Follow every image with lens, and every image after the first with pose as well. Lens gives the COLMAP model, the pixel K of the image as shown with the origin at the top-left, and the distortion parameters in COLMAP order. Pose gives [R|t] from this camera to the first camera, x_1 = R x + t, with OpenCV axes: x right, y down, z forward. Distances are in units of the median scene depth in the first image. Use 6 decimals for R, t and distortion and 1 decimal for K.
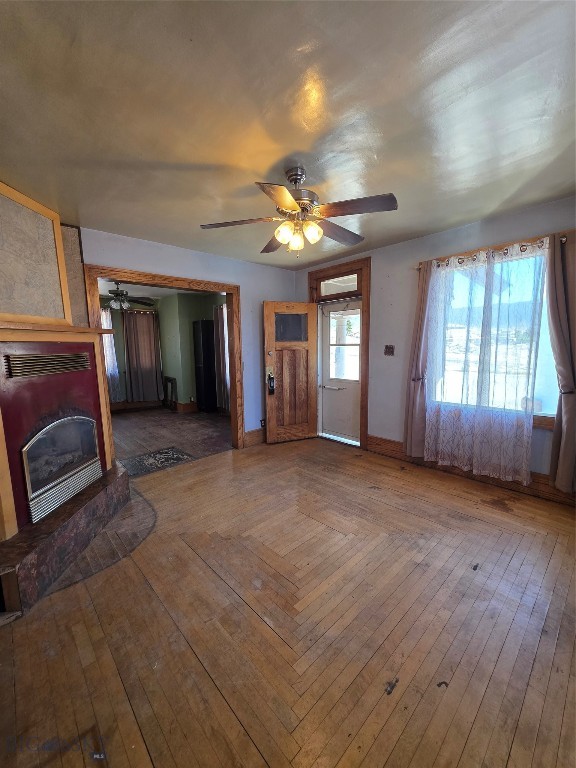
lens RADIAL K [[306.0, 0, 292.3], [0, 306.0, 383.7], [0, 0, 1]] dist [0.002772, -0.000499]
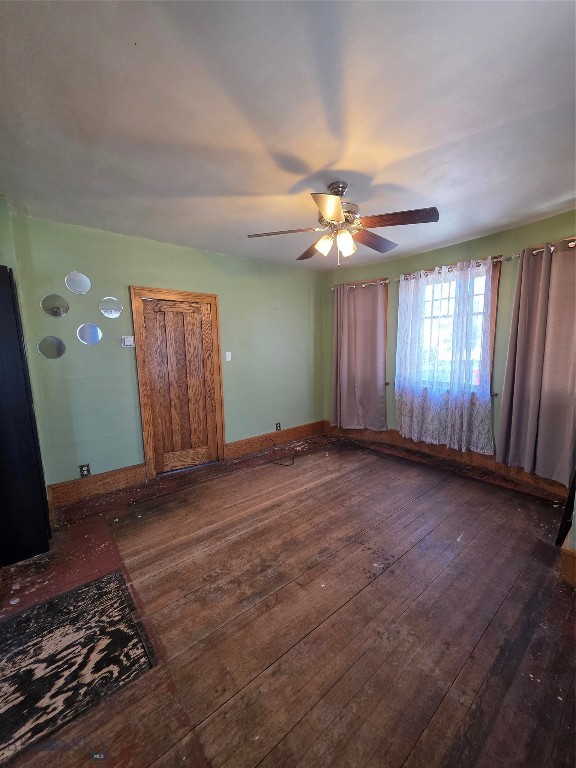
lens RADIAL K [[306.0, 0, 285.3], [0, 306.0, 386.8], [0, 0, 1]] dist [0.002772, -0.000499]
pose [[-0.070874, 0.152853, -0.985704, -0.183843], [-0.101512, 0.981953, 0.159570, -0.201628], [0.992306, 0.111370, -0.054079, 1.605006]]
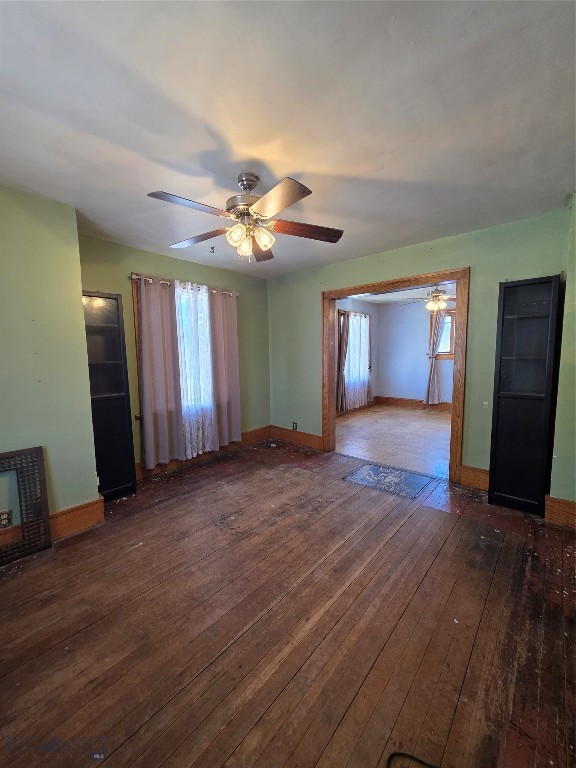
lens RADIAL K [[306.0, 0, 285.2], [0, 306.0, 382.4], [0, 0, 1]] dist [0.002772, -0.000499]
pose [[-0.099567, -0.078849, 0.991902, -1.601918], [0.139302, 0.985933, 0.092358, -0.175216], [-0.985232, 0.147370, -0.087183, 1.678093]]
